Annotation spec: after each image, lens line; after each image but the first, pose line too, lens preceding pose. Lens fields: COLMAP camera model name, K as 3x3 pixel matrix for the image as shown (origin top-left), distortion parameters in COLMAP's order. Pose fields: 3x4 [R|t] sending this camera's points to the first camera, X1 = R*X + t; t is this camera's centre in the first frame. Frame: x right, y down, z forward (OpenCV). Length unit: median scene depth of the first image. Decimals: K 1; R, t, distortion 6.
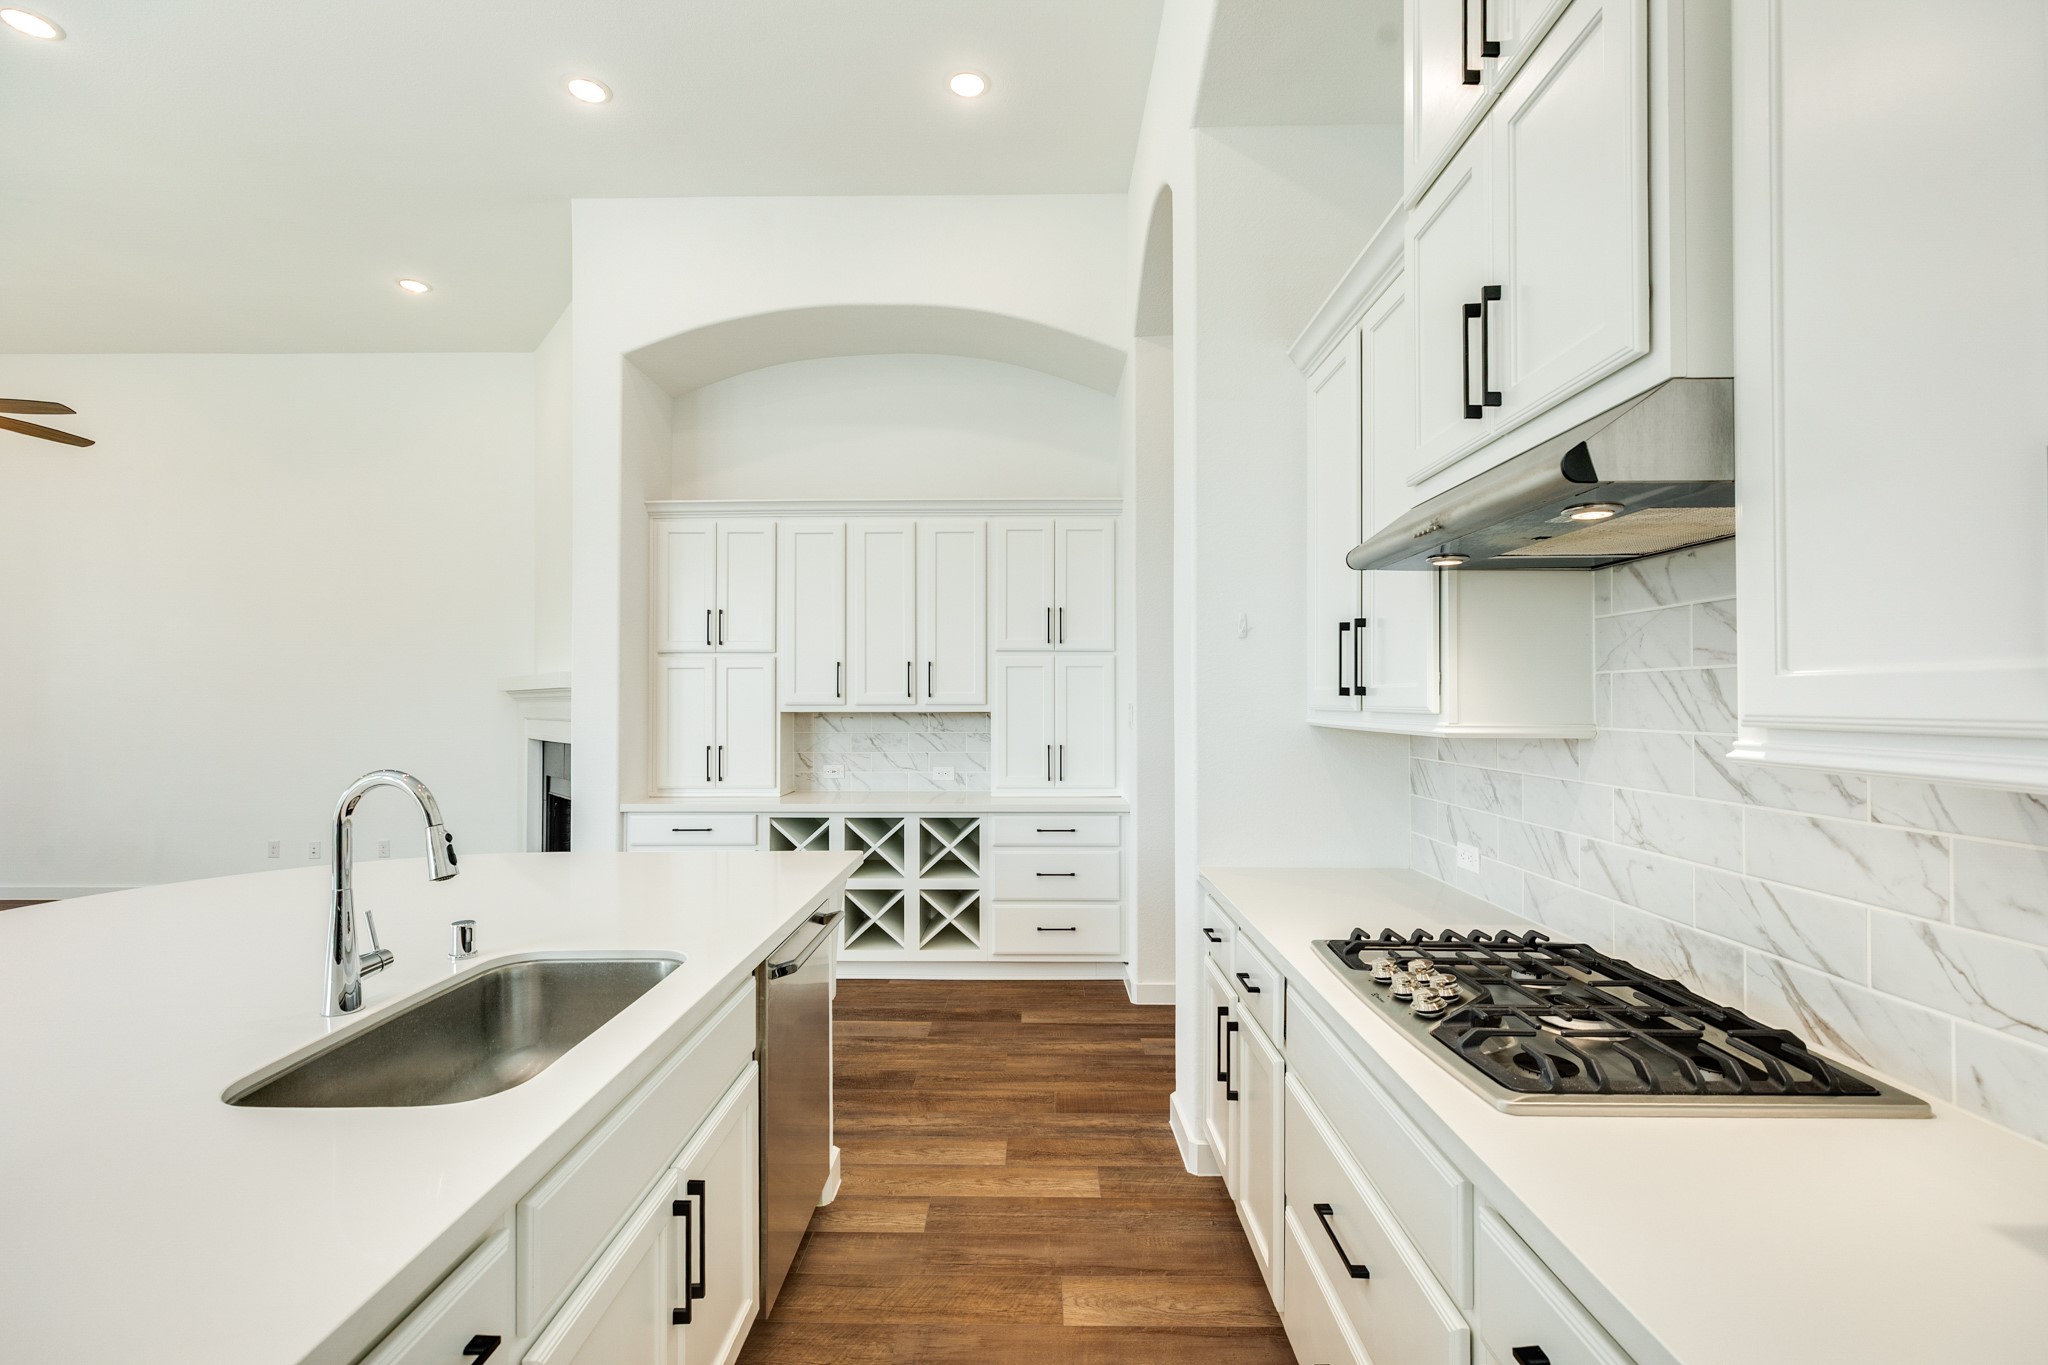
lens RADIAL K [[912.0, 0, 1025.0], [0, 912.0, 690.6], [0, 0, 1]] dist [0.005082, -0.000248]
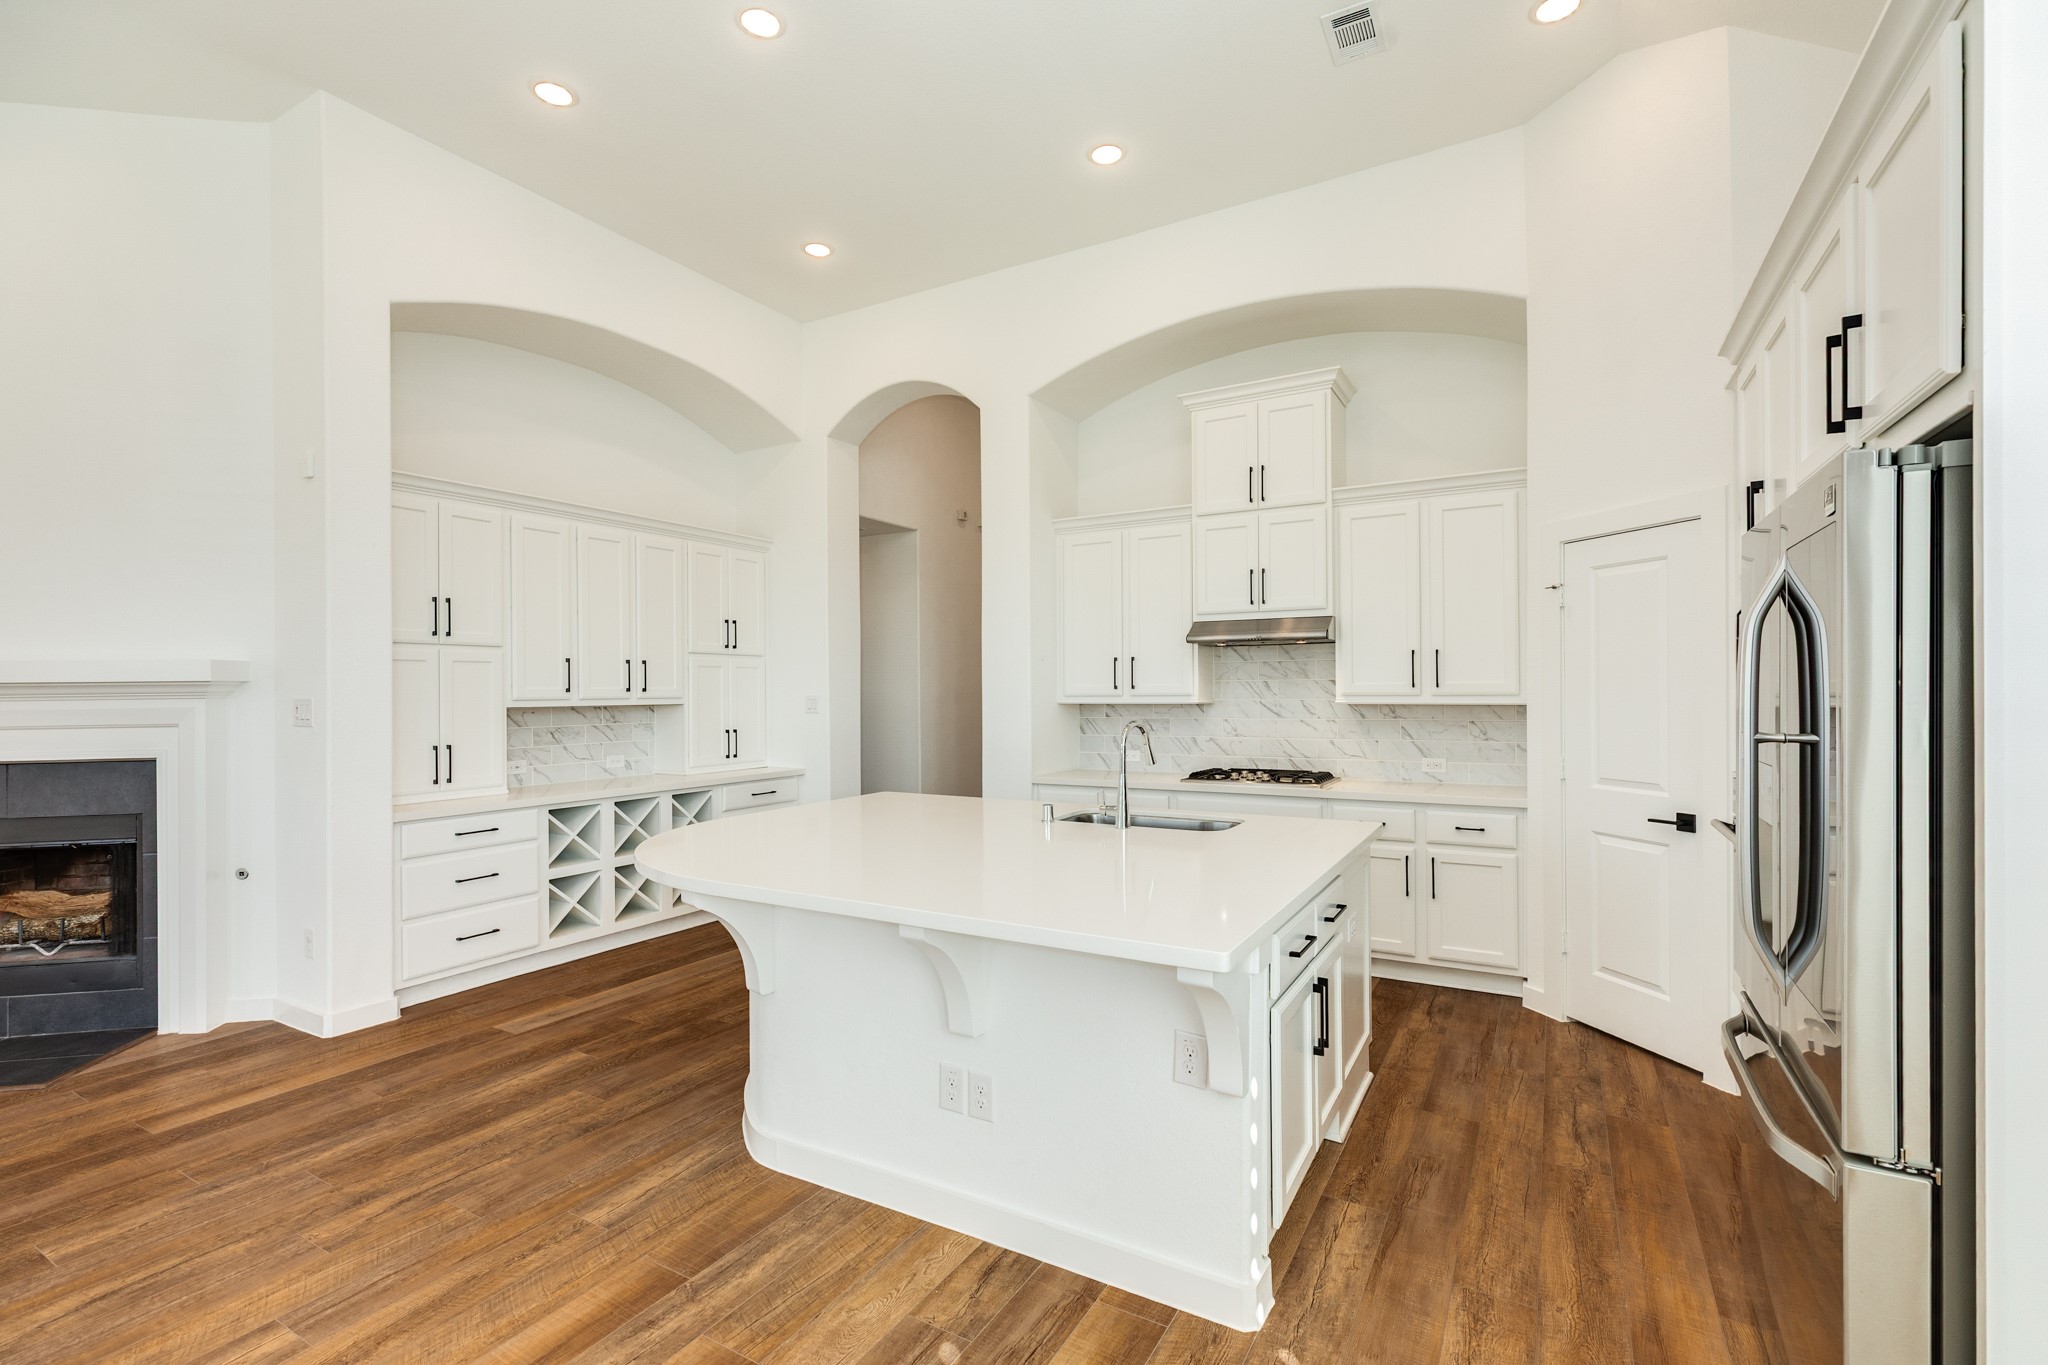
lens RADIAL K [[912.0, 0, 1026.5], [0, 912.0, 695.1], [0, 0, 1]] dist [0.005082, -0.000248]
pose [[0.491095, -0.006616, 0.871081, -0.852786], [-0.001625, 0.999962, 0.008512, 0.000717], [-0.871105, -0.005596, 0.491065, 0.028796]]
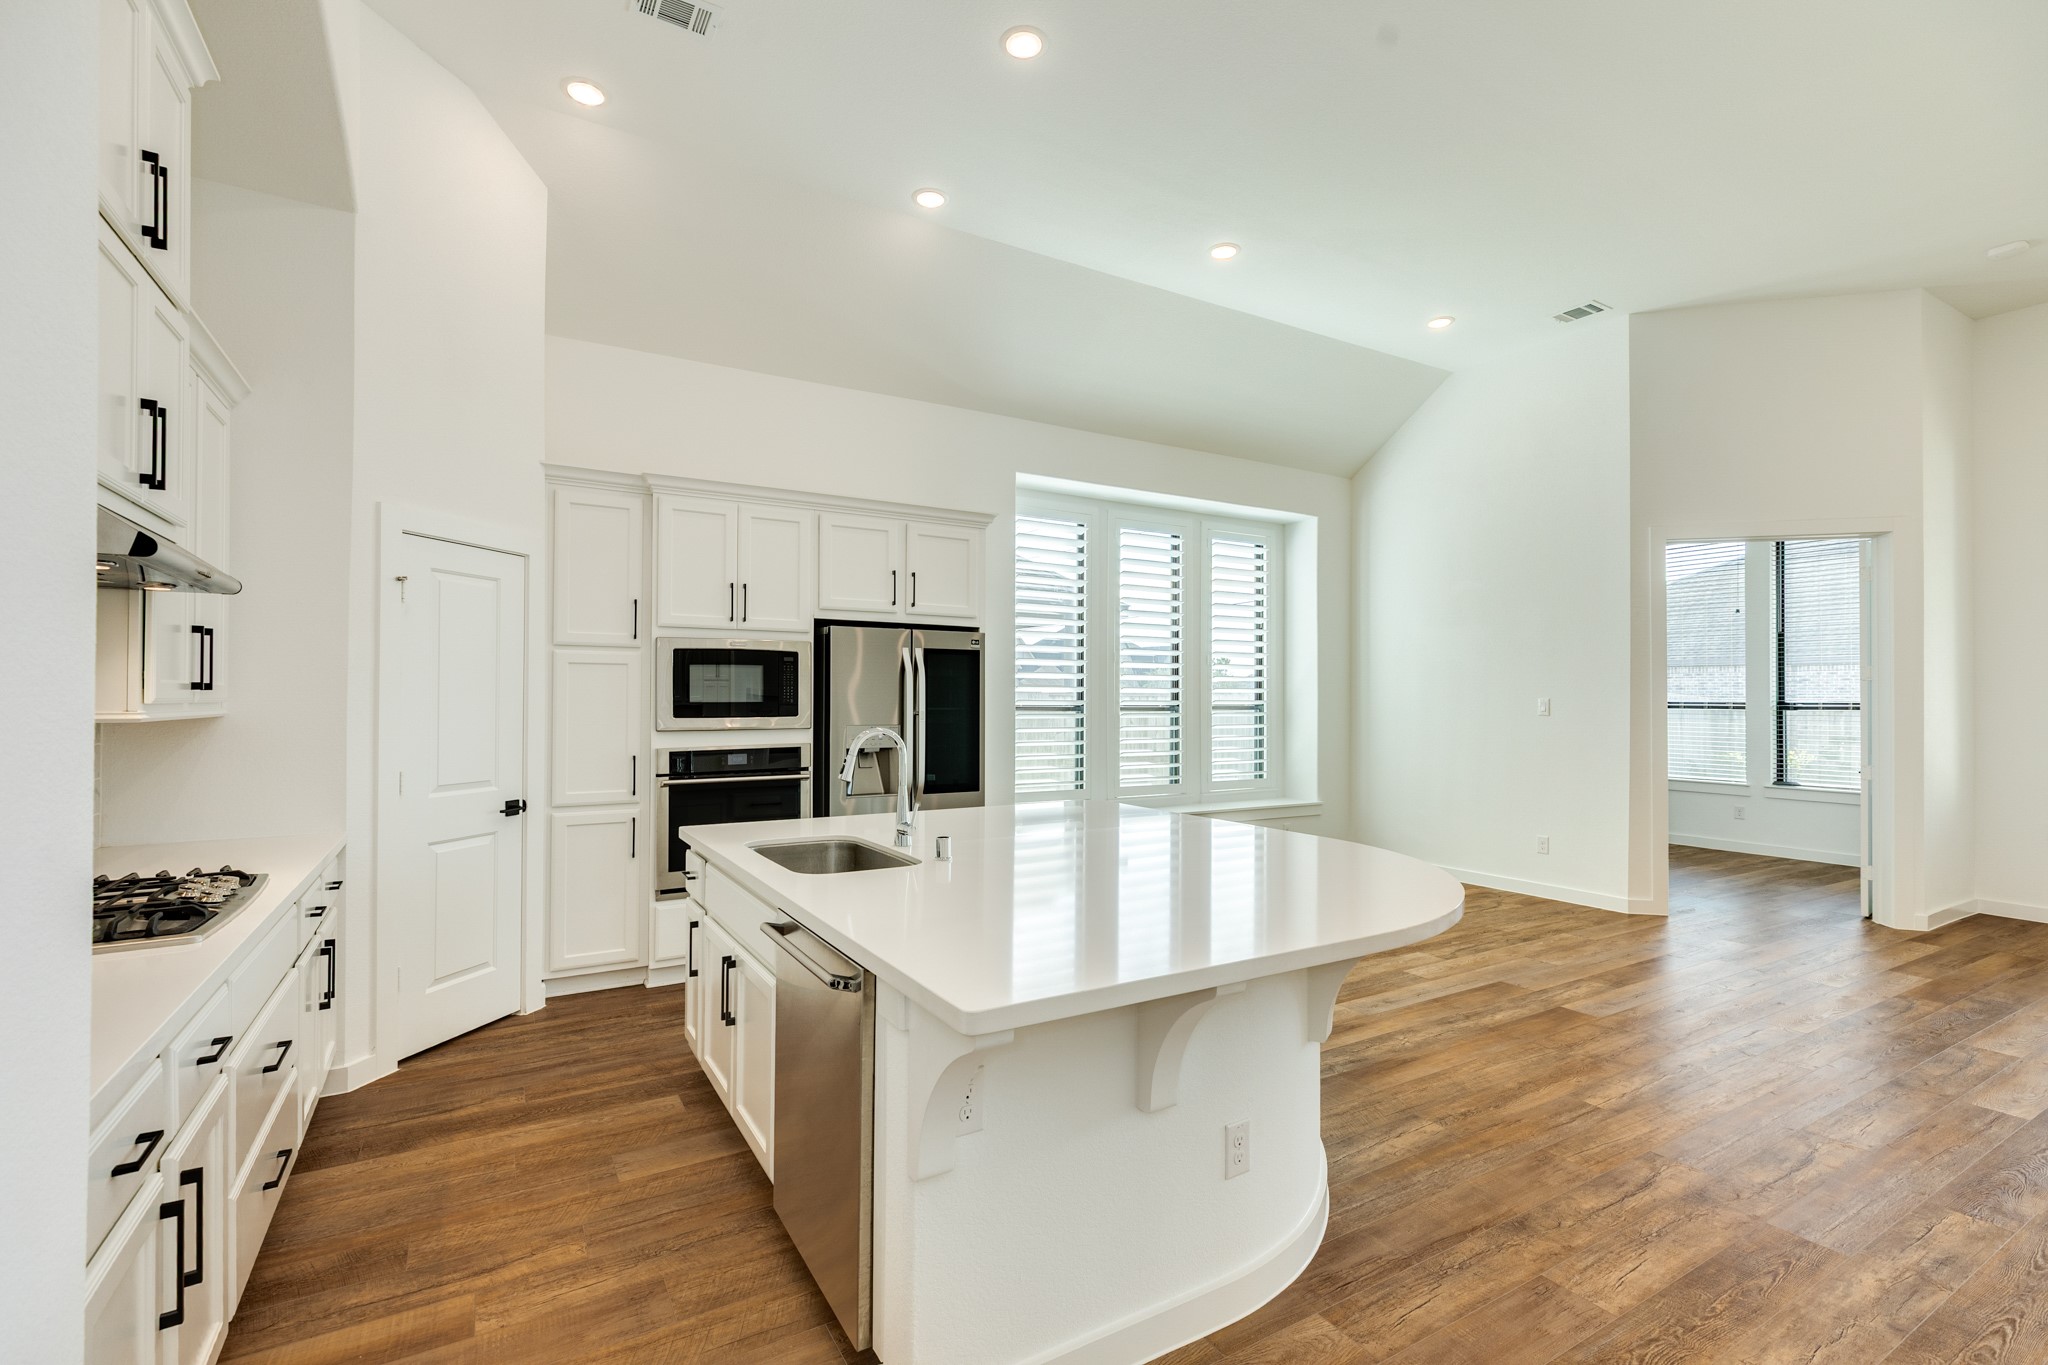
lens RADIAL K [[912.0, 0, 1023.2], [0, 912.0, 688.7], [0, 0, 1]] dist [0.005082, -0.000248]
pose [[-0.854889, -0.006821, -0.518765, 0.029043], [0.001920, 0.999865, -0.016310, 0.009892], [0.518807, -0.014939, -0.854761, 0.873863]]
